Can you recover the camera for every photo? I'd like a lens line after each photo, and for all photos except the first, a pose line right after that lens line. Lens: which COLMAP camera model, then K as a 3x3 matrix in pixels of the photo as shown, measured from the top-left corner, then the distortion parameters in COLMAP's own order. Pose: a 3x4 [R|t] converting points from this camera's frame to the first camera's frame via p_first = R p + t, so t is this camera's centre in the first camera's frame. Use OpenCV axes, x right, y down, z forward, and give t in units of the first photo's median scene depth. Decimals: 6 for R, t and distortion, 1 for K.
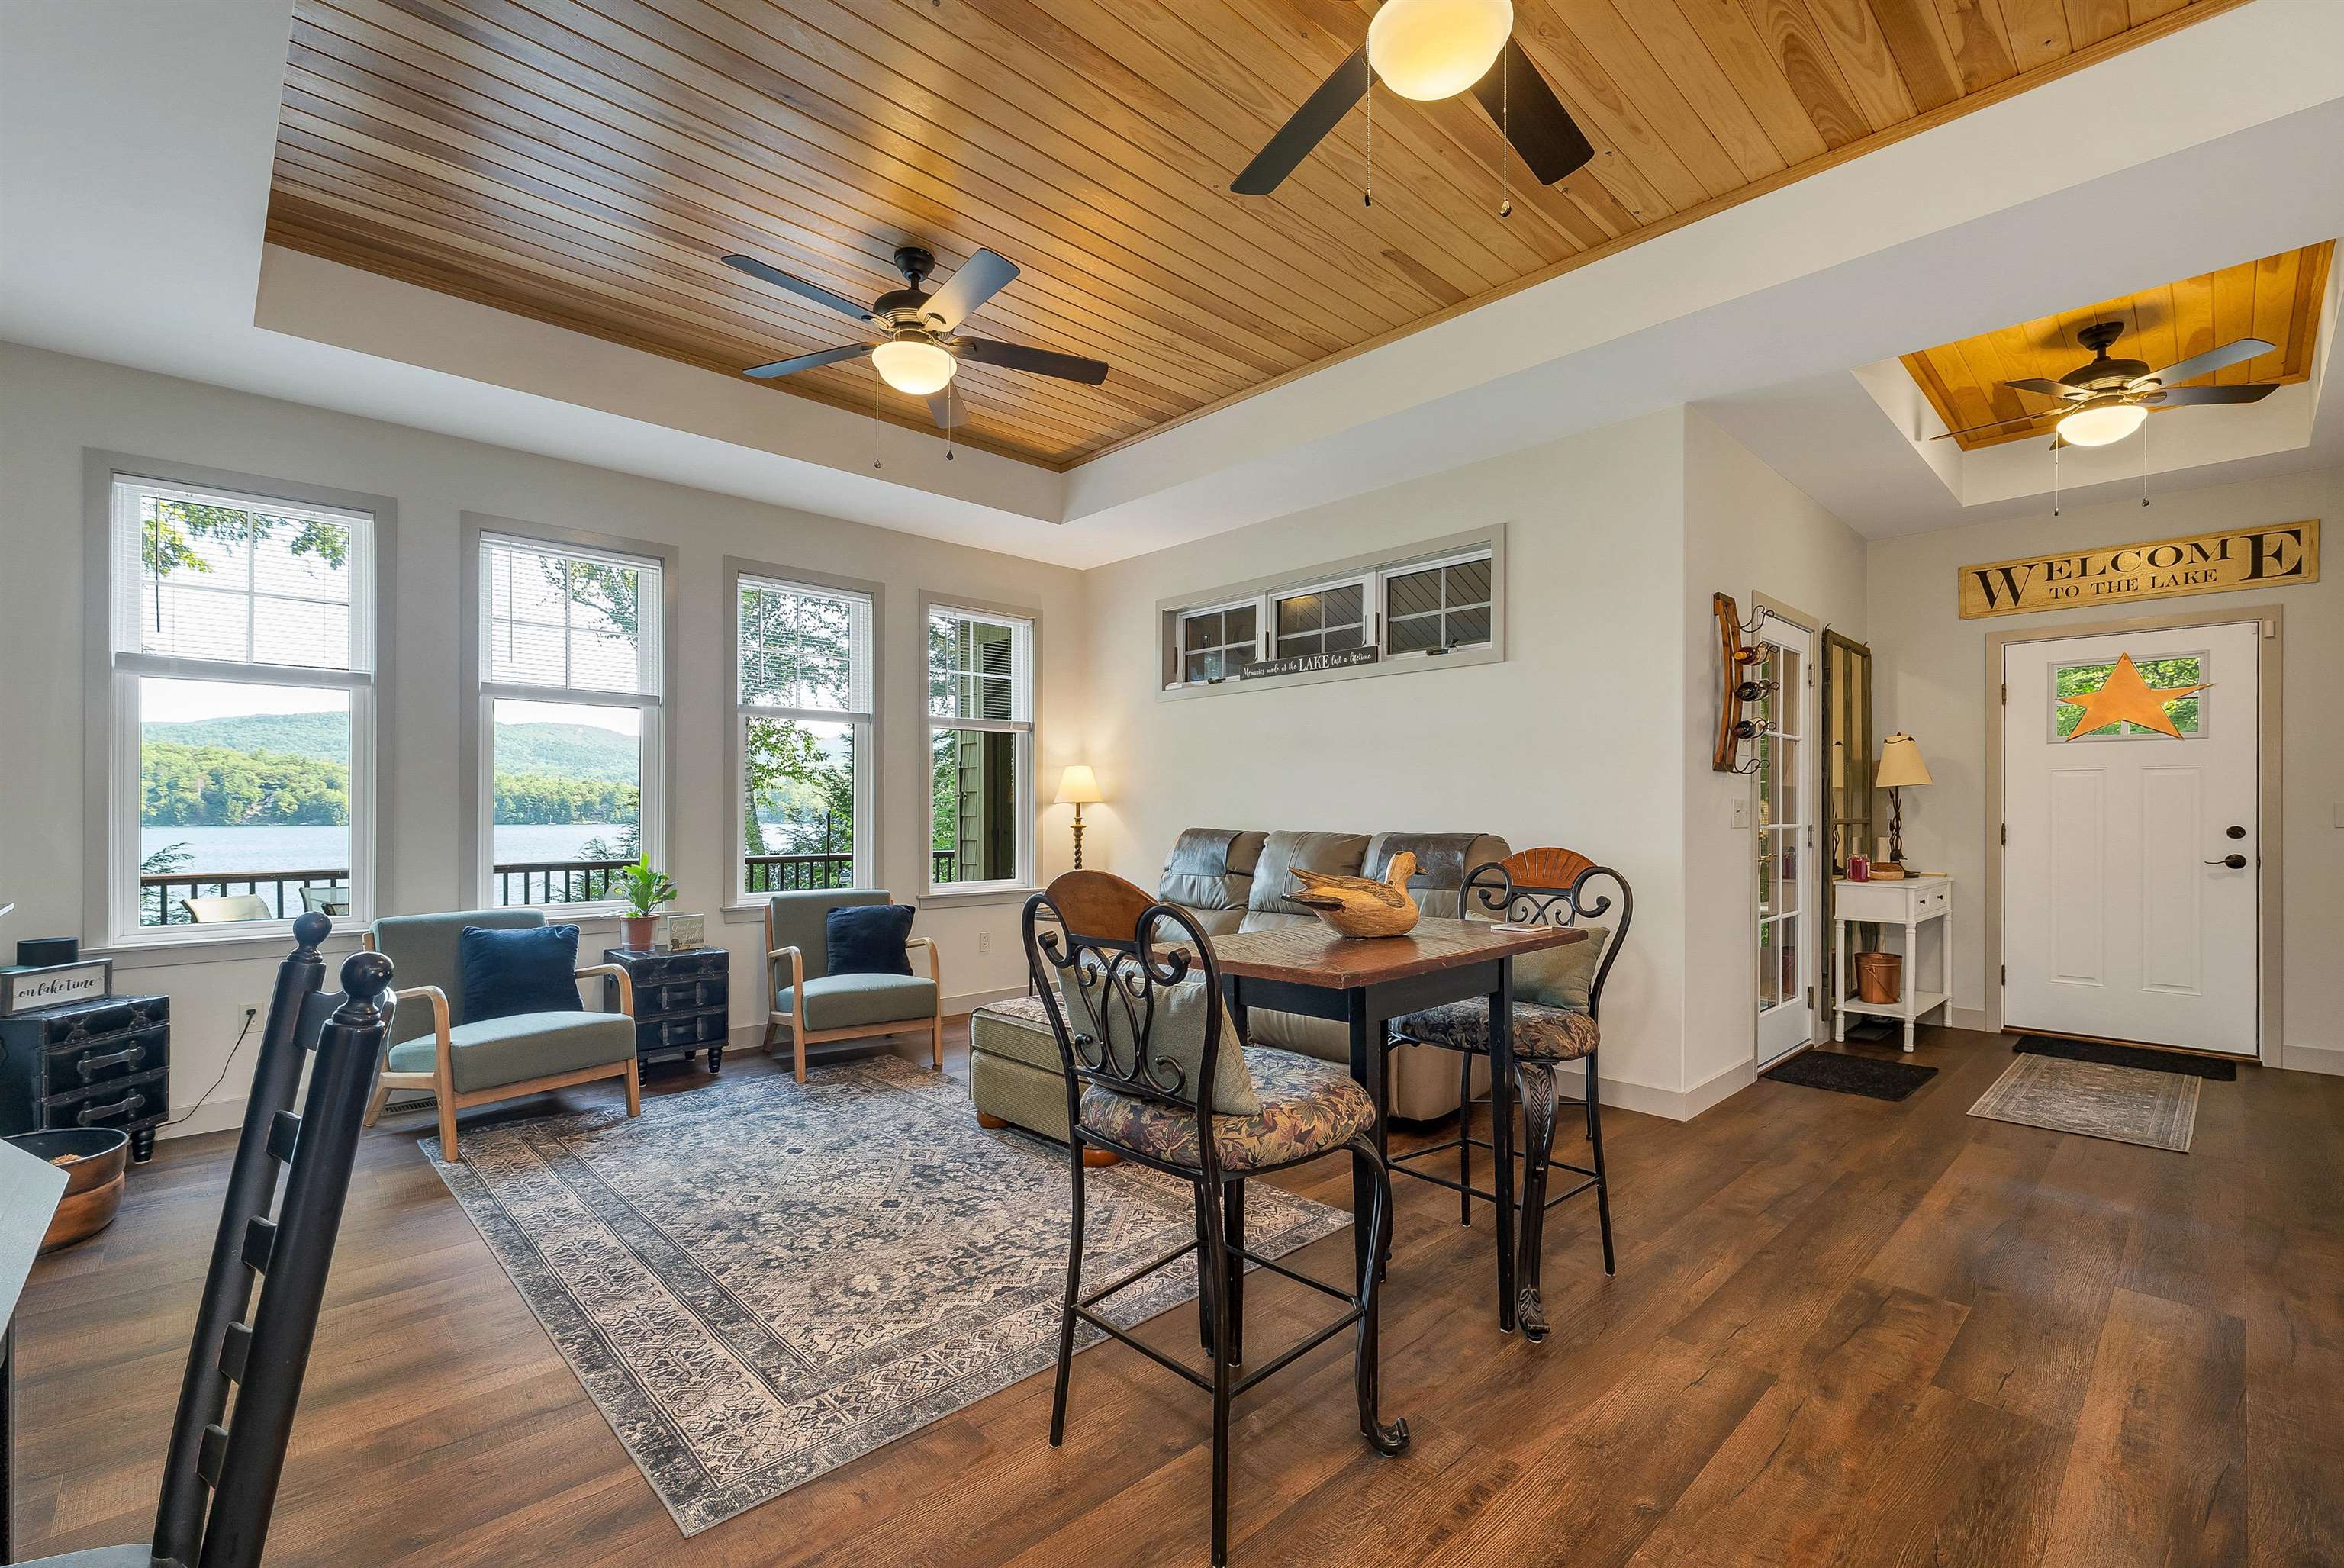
lens RADIAL K [[1010.9, 0, 1169.6], [0, 1010.9, 807.3], [0, 0, 1]] dist [0.000034, 0.000176]
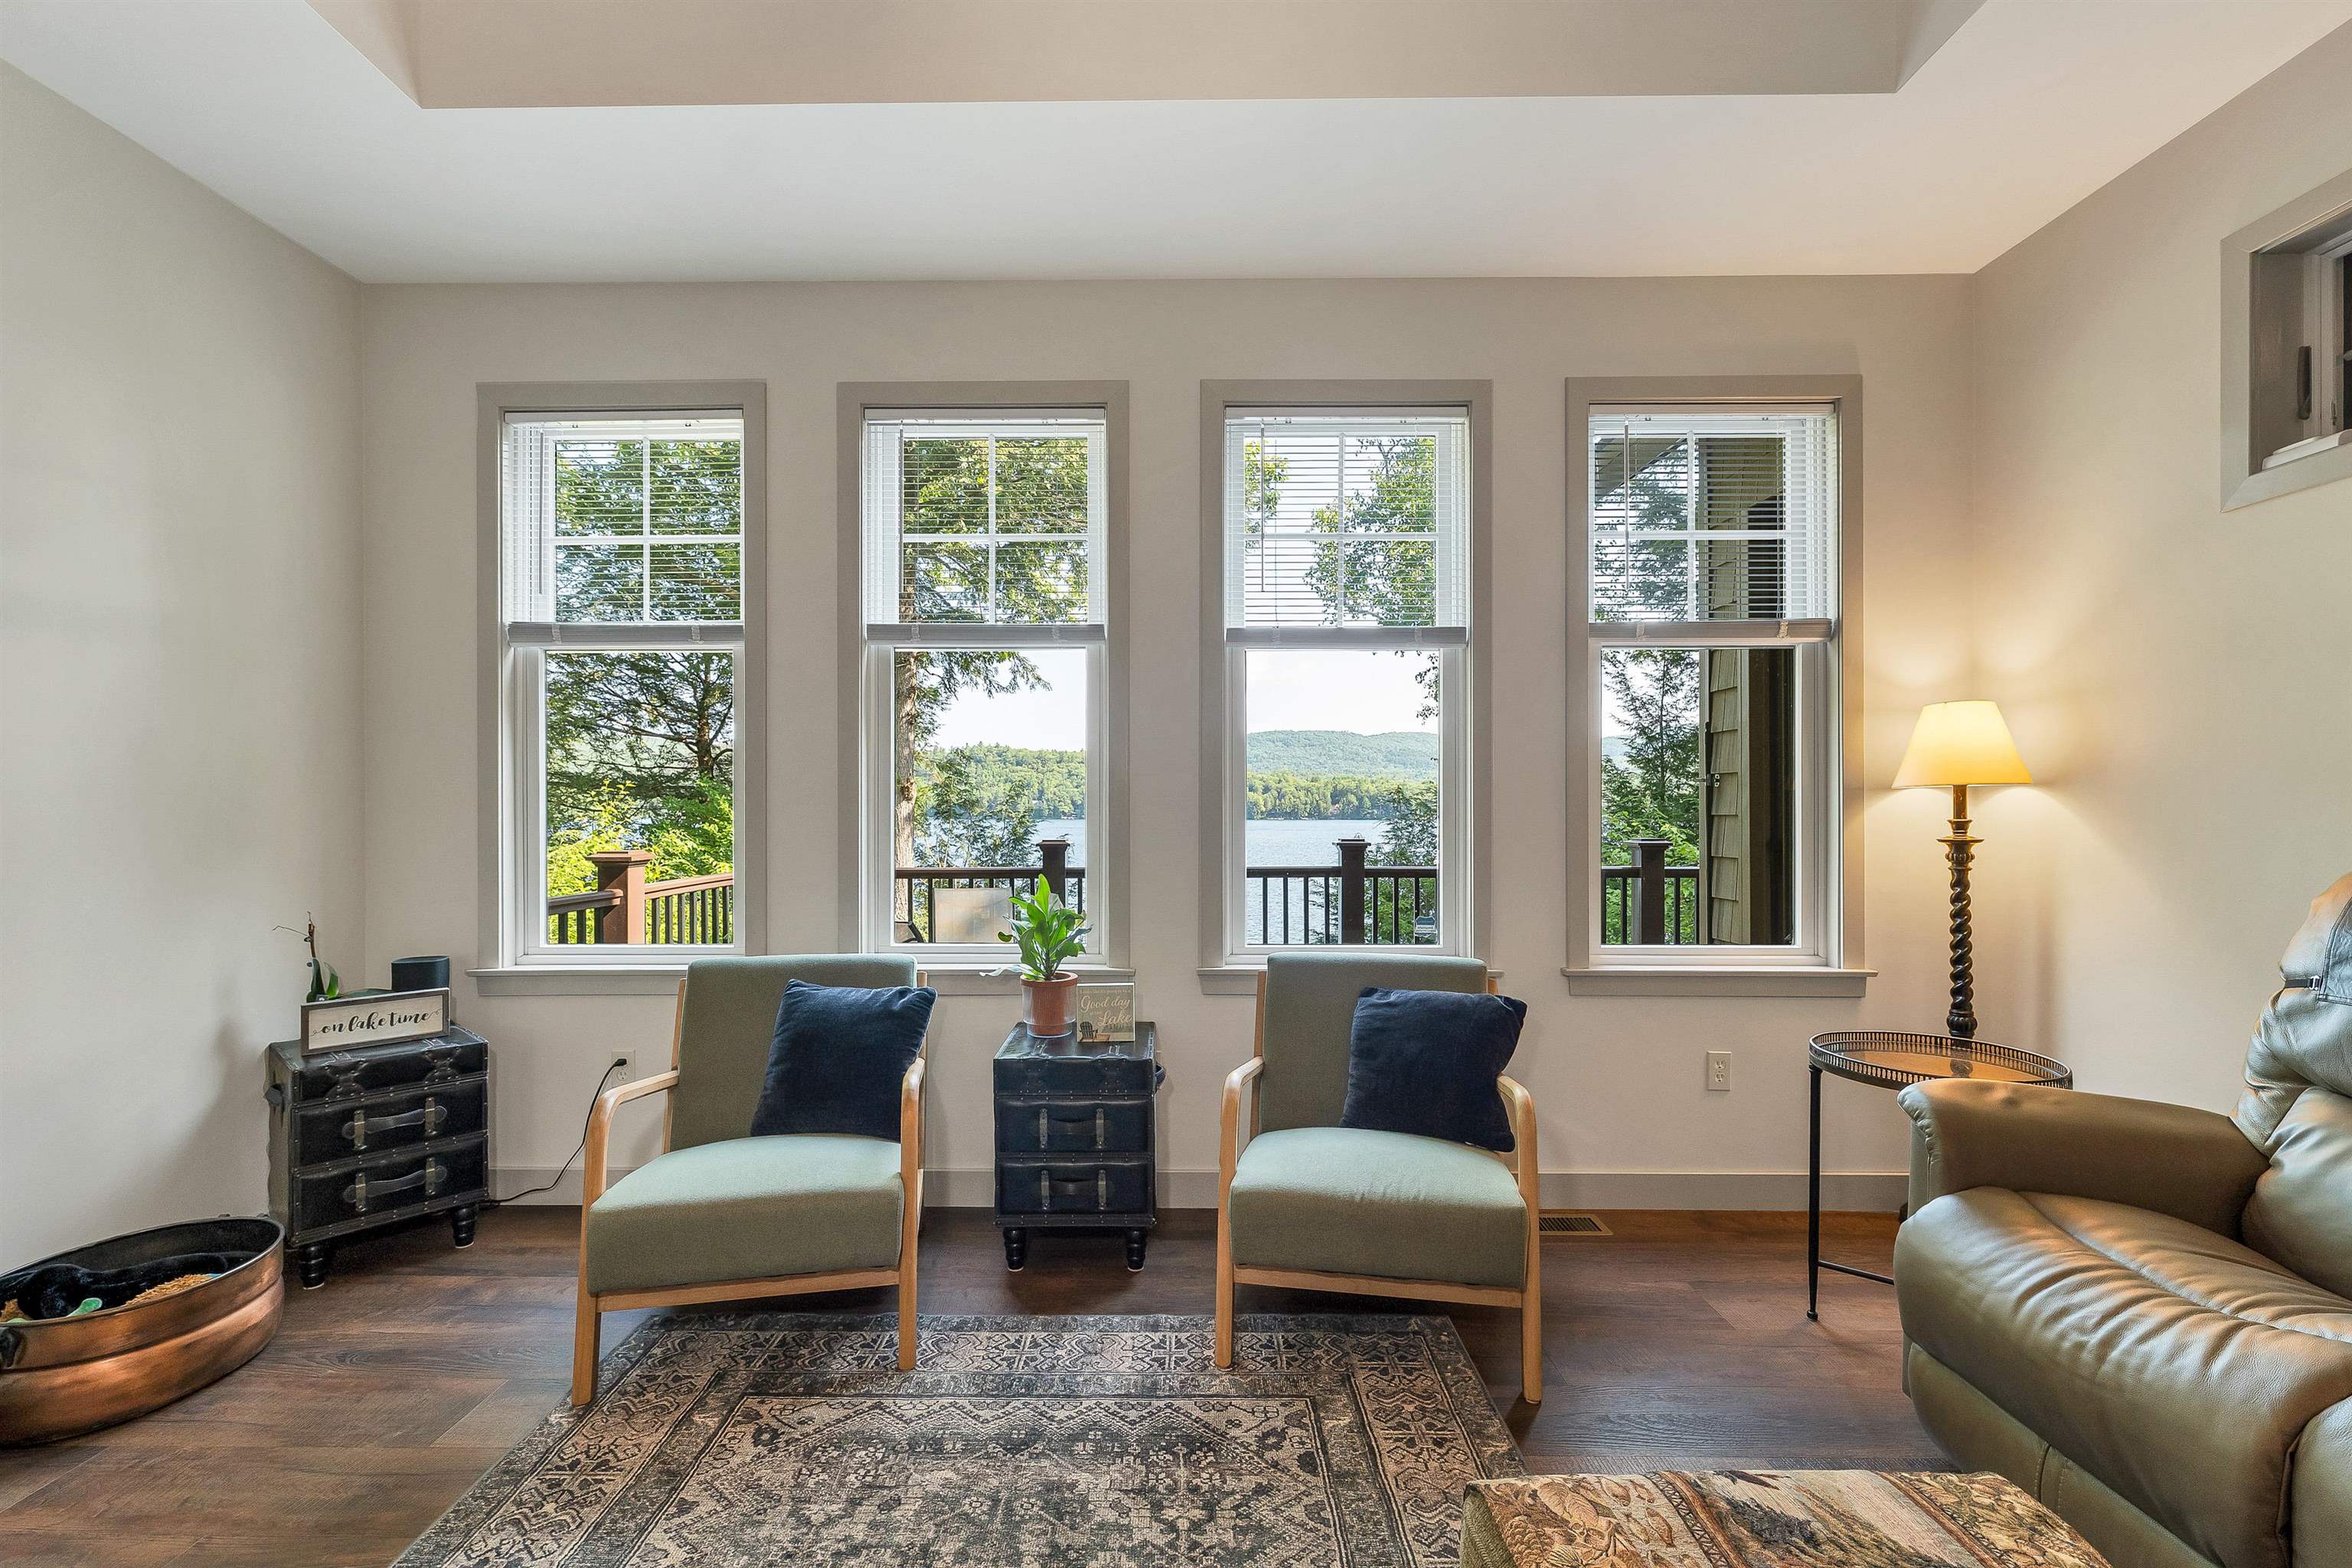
lens RADIAL K [[990.3, 0, 1168.8], [0, 990.3, 806.8], [0, 0, 1]] dist [0.001016, 0.000172]
pose [[0.712950, -0.003627, -0.701205, -0.043209], [0.005508, 0.999985, 0.000428, 0.003071], [0.701193, -0.004168, 0.712959, 0.583981]]
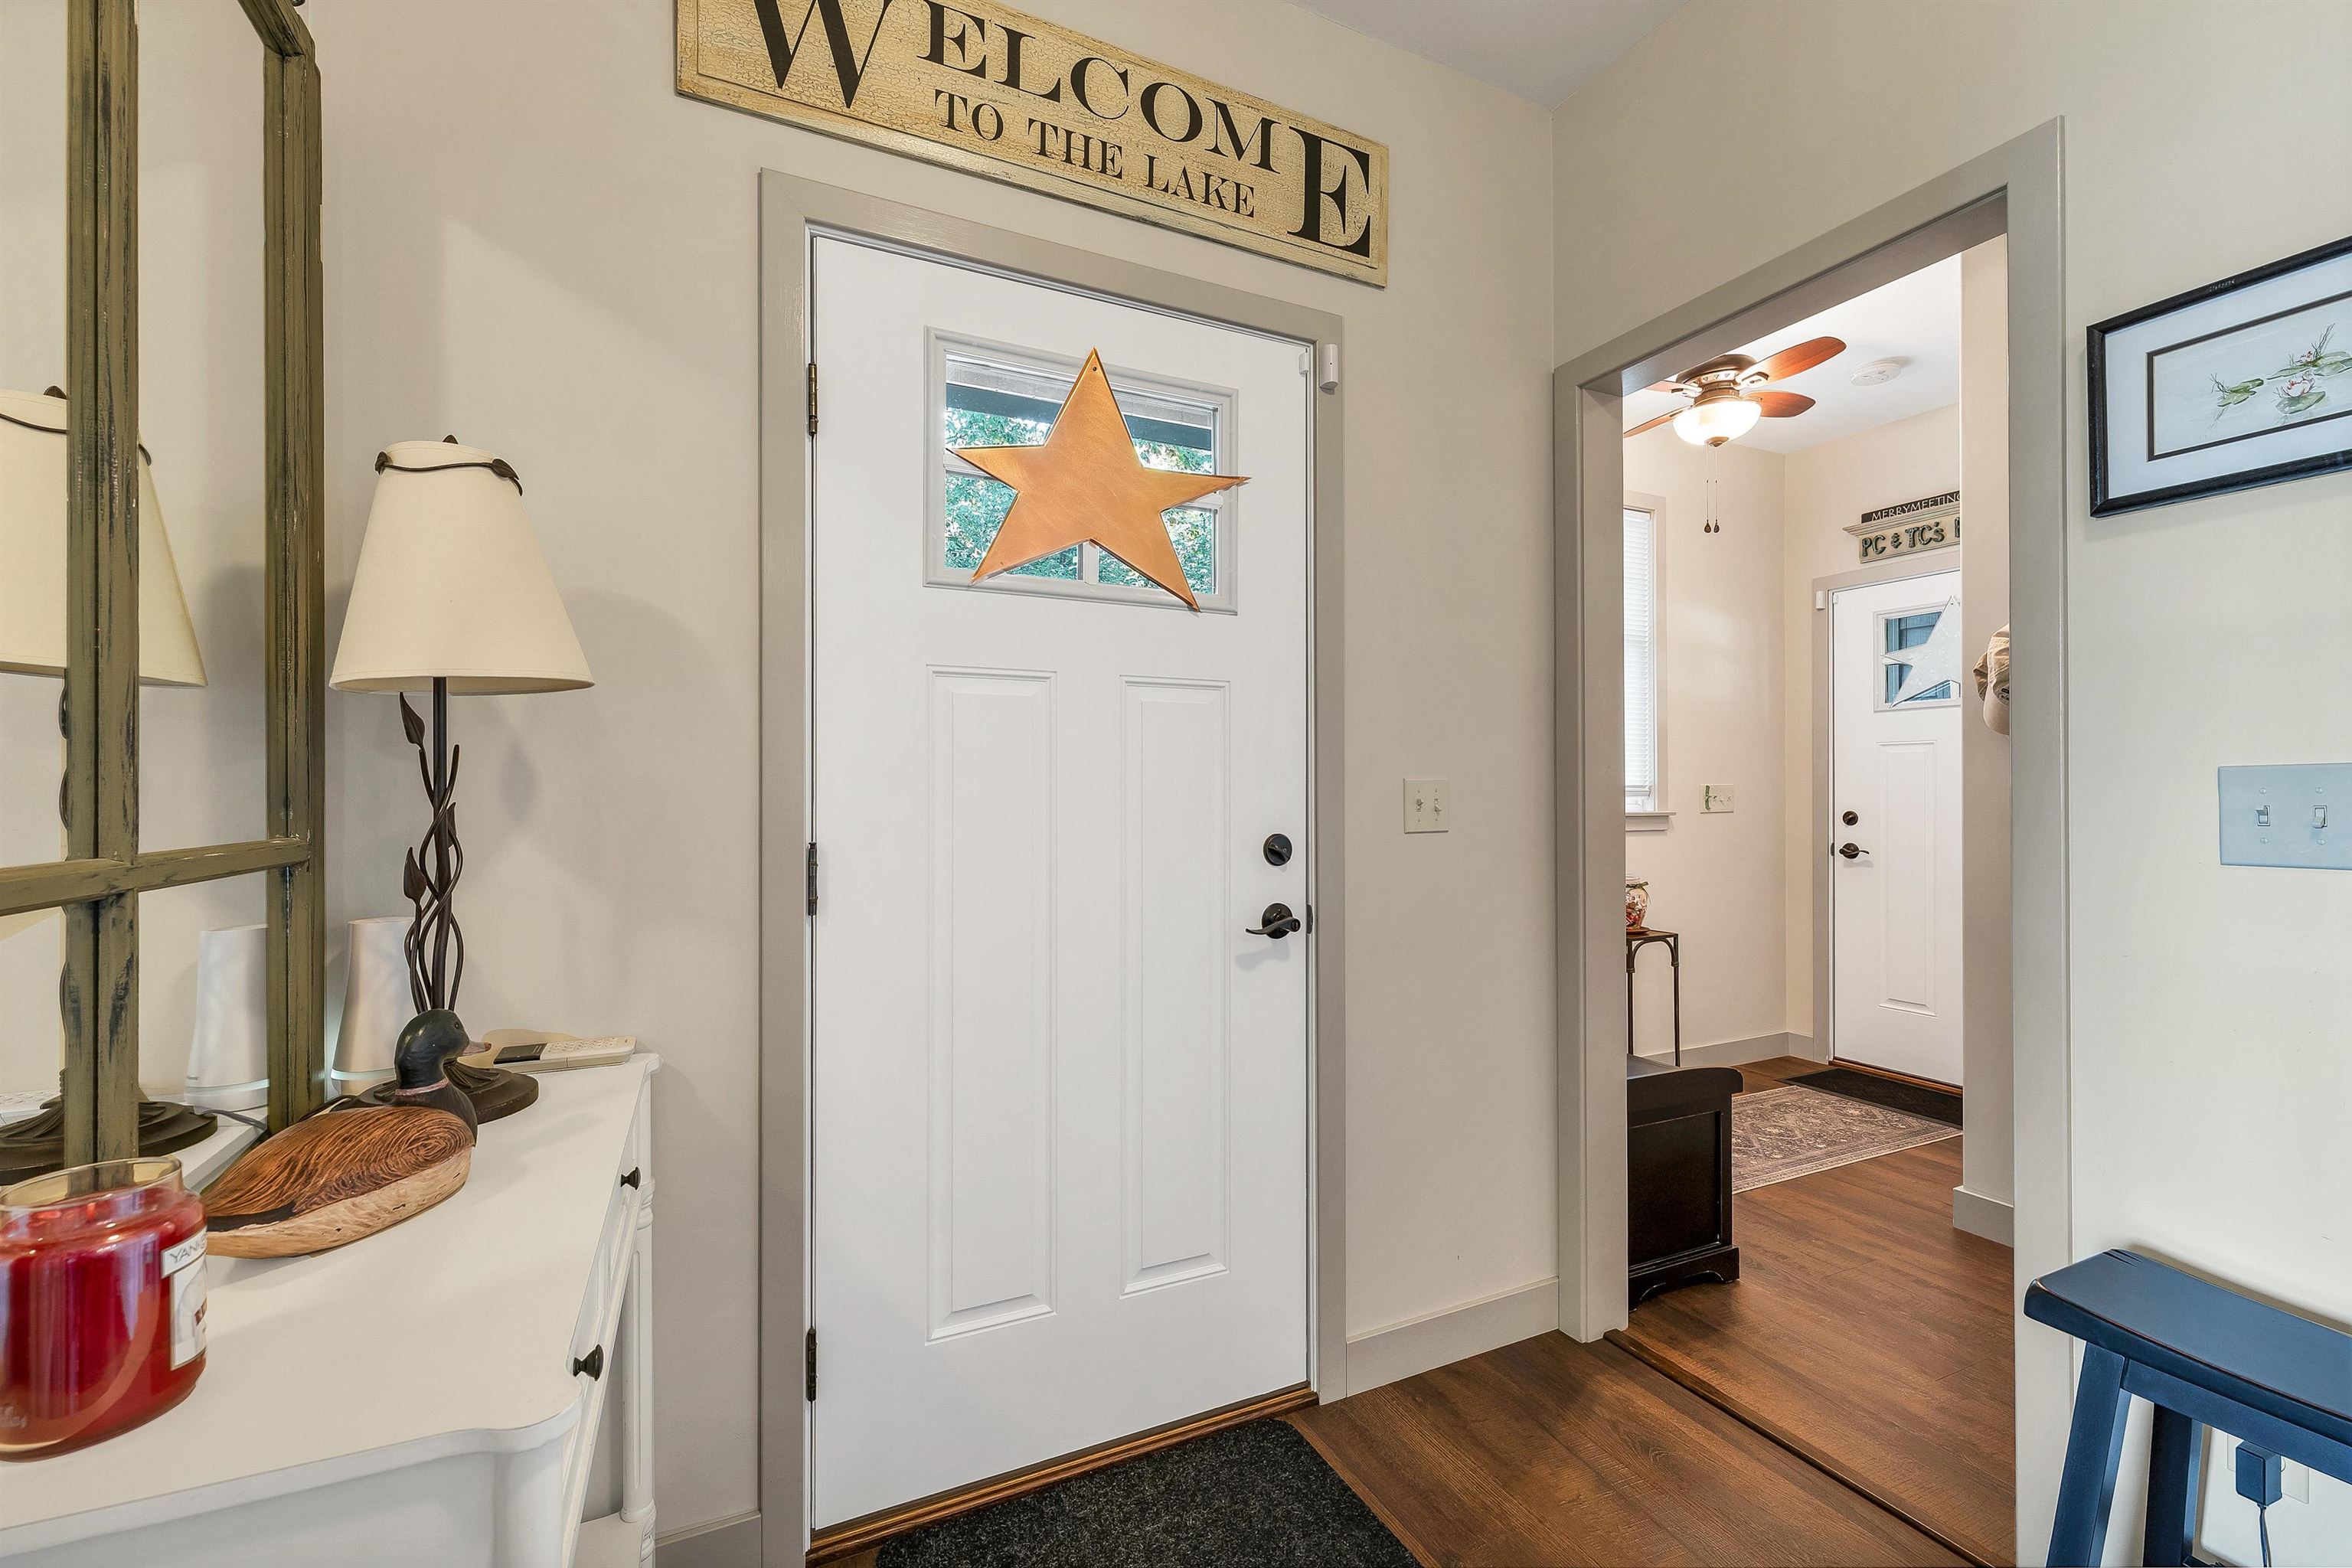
lens RADIAL K [[995.2, 0, 1175.7], [0, 995.2, 789.1], [0, 0, 1]] dist [0.001231, 0.000056]
pose [[0.305292, 0.001203, 0.952258, 0.675146], [-0.002321, 0.999997, -0.000519, 0.000641], [-0.952256, -0.002052, 0.305294, 0.939051]]
